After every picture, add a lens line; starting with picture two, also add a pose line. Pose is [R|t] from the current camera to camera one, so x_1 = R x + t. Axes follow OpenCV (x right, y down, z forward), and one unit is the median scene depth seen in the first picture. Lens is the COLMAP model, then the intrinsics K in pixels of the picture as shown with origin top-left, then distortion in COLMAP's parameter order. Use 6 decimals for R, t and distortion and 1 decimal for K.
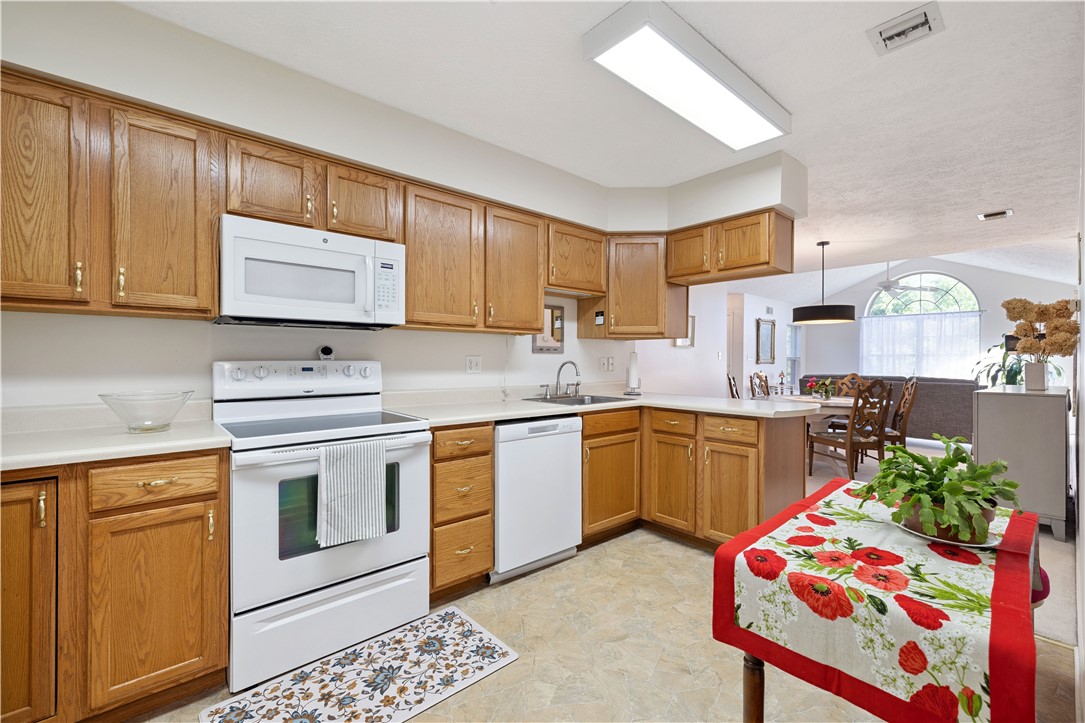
lens RADIAL K [[454.6, 0, 540.7], [0, 454.6, 361.5], [0, 0, 1]] dist [-0.000277, -0.000181]
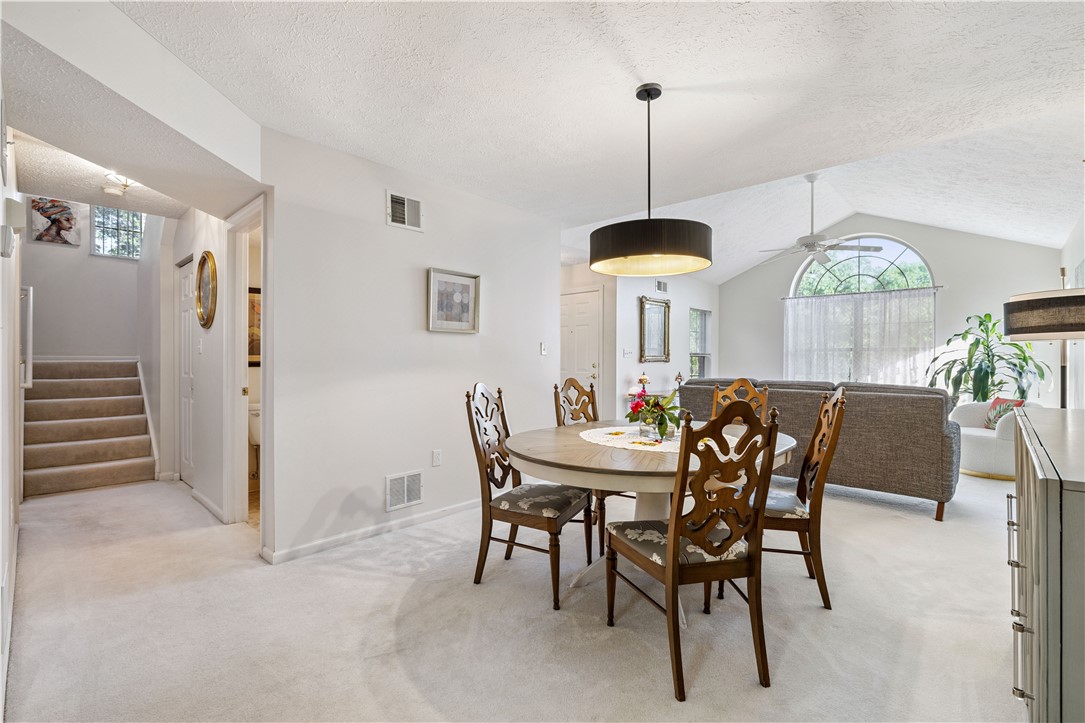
lens RADIAL K [[483.5, 0, 543.9], [0, 483.5, 359.2], [0, 0, 1]] dist [-0.000983, 0.000085]
pose [[0.993748, -0.002701, 0.111616, 0.296285], [0.003132, 0.999988, -0.003680, 0.003425], [-0.111605, 0.004007, 0.993745, 0.343877]]
